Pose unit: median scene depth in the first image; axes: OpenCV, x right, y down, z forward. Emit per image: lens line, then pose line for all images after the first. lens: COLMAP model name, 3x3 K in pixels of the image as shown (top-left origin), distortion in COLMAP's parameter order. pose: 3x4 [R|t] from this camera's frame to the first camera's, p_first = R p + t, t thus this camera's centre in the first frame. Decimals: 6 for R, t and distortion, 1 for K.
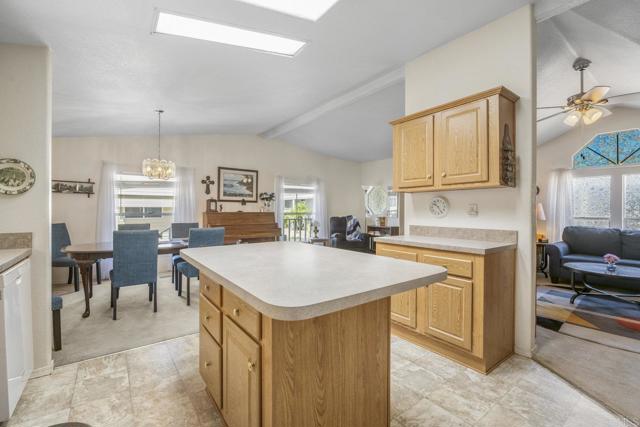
lens RADIAL K [[281.4, 0, 316.4], [0, 281.4, 198.4], [0, 0, 1]] dist [-0.006906, -0.002240]
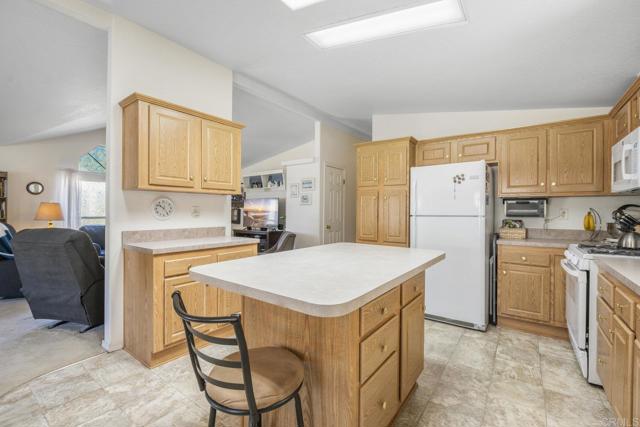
lens RADIAL K [[281.4, 0, 317.0], [0, 281.4, 212.0], [0, 0, 1]] dist [-0.006906, -0.002240]
pose [[-0.295150, -0.006223, 0.955431, -0.304013], [-0.044610, 0.998978, -0.007274, 0.013103], [-0.954409, -0.044768, -0.295126, 0.395208]]
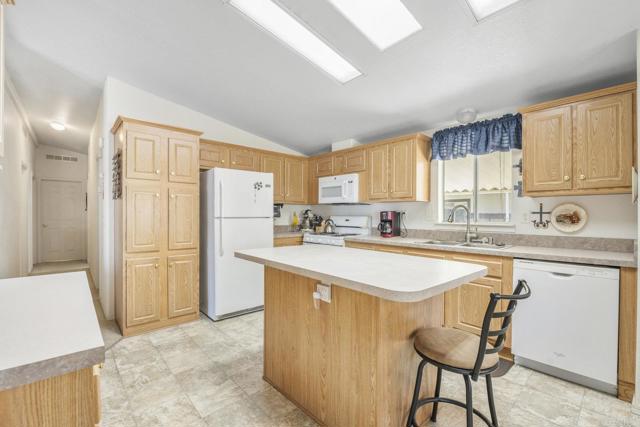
lens RADIAL K [[281.4, 0, 308.8], [0, 281.4, 213.8], [0, 0, 1]] dist [-0.006906, -0.002240]
pose [[-0.996603, -0.012179, -0.081447, 0.036659], [-0.008499, 0.998934, -0.045376, 0.024166], [0.081913, -0.044530, -0.995644, 0.601104]]
